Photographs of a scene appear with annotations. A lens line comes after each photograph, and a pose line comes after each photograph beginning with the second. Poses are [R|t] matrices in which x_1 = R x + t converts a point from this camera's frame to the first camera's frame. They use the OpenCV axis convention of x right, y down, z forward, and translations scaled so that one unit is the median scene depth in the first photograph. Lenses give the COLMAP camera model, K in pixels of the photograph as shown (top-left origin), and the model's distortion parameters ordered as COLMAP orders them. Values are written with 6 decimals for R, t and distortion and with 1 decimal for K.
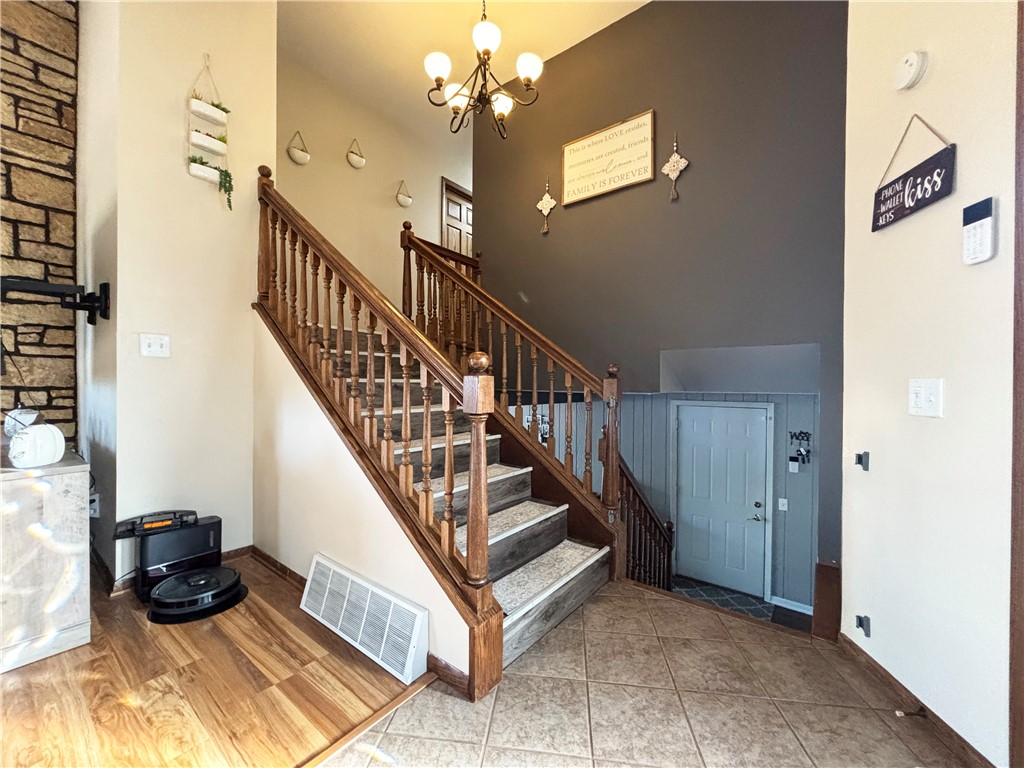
lens RADIAL K [[412.3, 0, 513.9], [0, 412.3, 385.4], [0, 0, 1]] dist [0.000469, 0.000042]
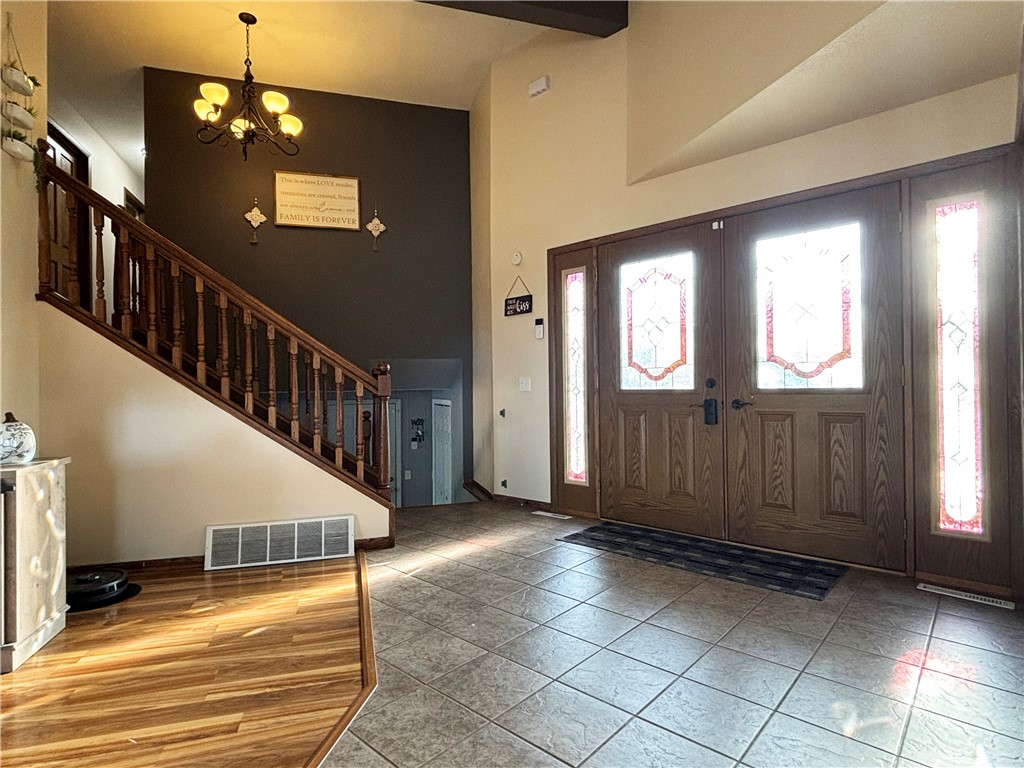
lens RADIAL K [[541.5, 0, 508.1], [0, 541.5, 387.2], [0, 0, 1]] dist [0.005458, -0.003662]
pose [[0.583225, -0.012171, 0.812220, -1.250624], [0.021391, 0.999771, -0.000379, 0.028951], [-0.812029, 0.017595, 0.583352, -0.624631]]
